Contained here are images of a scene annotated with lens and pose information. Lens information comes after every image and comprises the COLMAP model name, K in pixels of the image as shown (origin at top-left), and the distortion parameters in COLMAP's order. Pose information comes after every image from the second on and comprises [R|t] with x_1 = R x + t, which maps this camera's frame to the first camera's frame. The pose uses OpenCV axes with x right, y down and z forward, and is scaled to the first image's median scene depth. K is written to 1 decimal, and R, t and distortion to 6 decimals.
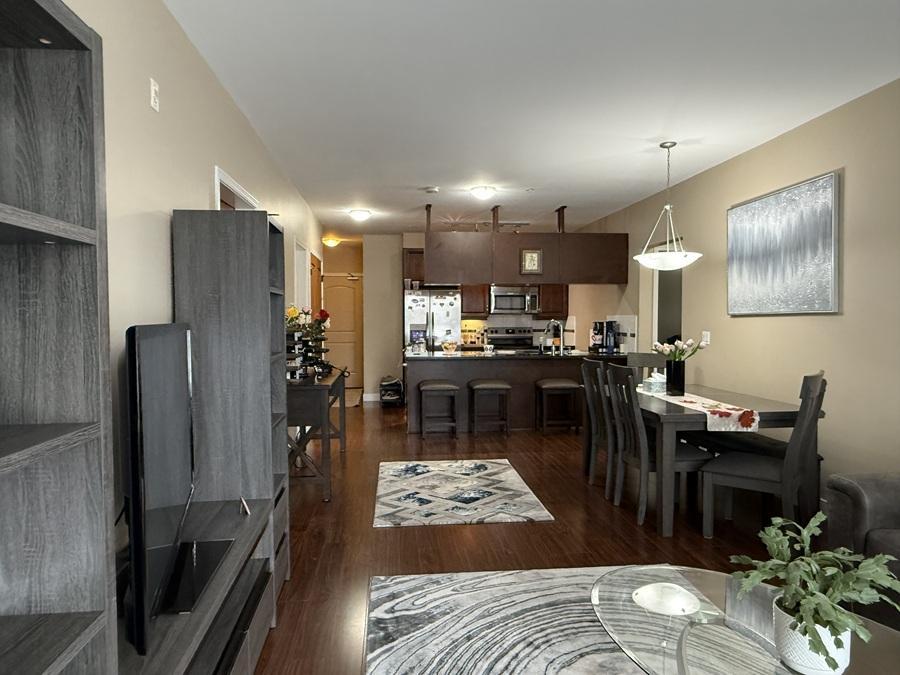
lens RADIAL K [[575.1, 0, 449.7], [0, 575.1, 337.4], [0, 0, 1]] dist [0.004897, 0.000876]
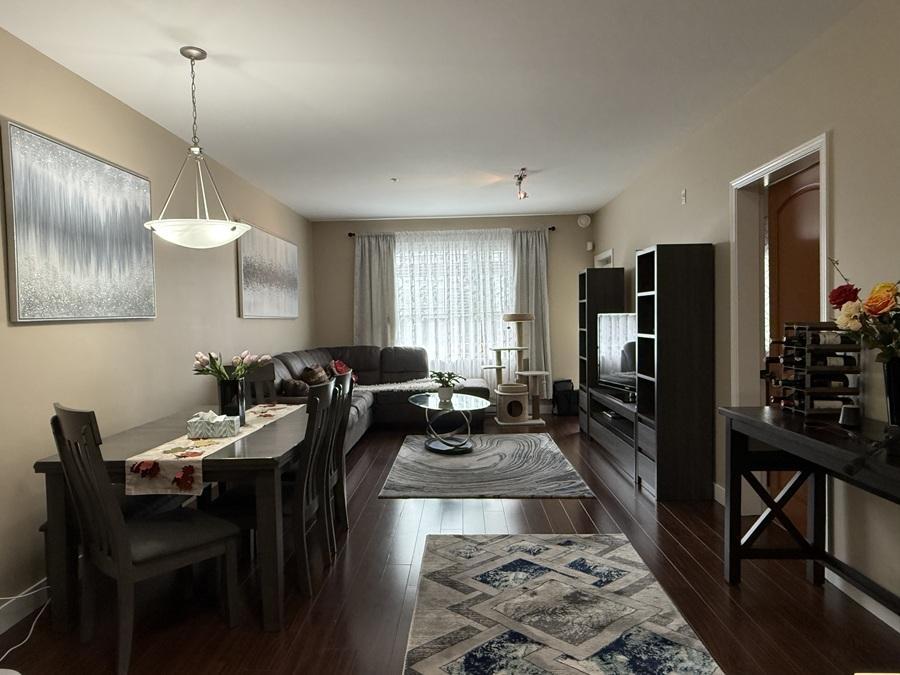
lens RADIAL K [[575.1, 0, 448.3], [0, 575.1, 339.2], [0, 0, 1]] dist [0.004897, 0.000876]
pose [[-0.991056, 0.023361, 0.131386, 0.017538], [0.033210, 0.996759, 0.073277, -0.054762], [-0.129249, 0.076985, -0.988619, 1.680703]]
